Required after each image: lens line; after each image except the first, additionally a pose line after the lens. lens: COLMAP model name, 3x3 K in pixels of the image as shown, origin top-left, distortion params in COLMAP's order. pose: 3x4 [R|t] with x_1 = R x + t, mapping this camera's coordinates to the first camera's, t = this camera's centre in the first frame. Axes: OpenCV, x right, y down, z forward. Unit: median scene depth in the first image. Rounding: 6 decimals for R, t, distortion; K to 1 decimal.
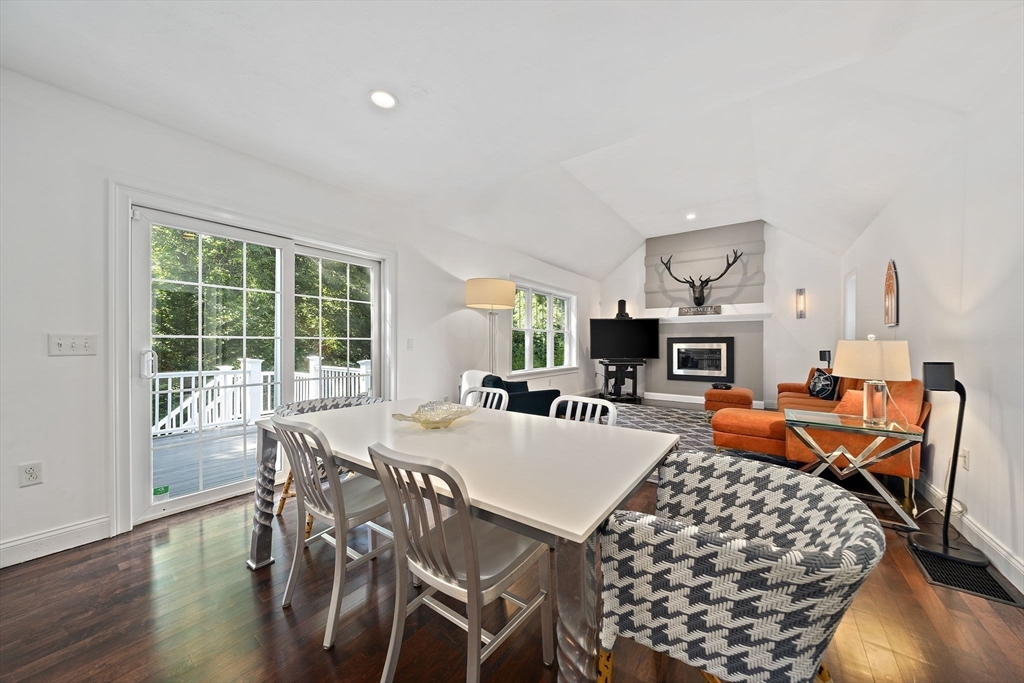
lens RADIAL K [[356.4, 0, 510.8], [0, 356.4, 342.6], [0, 0, 1]] dist [0.003304, -0.000045]
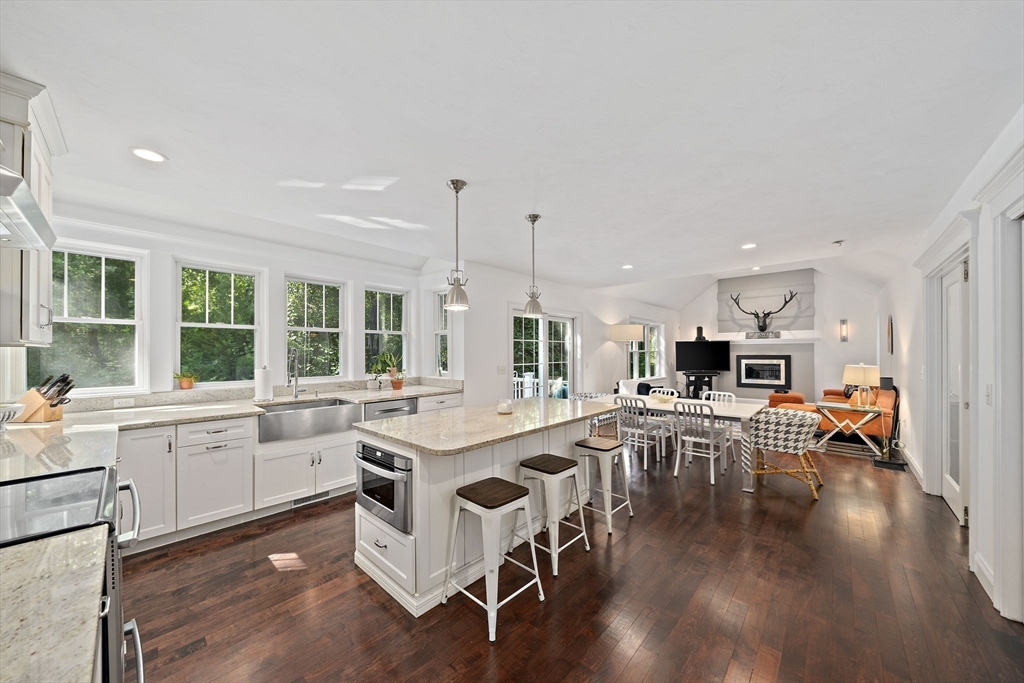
lens RADIAL K [[356.4, 0, 512.7], [0, 356.4, 348.1], [0, 0, 1]] dist [0.003304, -0.000045]
pose [[0.993834, -0.005428, -0.110743, -0.256339], [0.004629, 0.999961, -0.007464, -0.036274], [0.110779, 0.006905, 0.993821, -0.435672]]
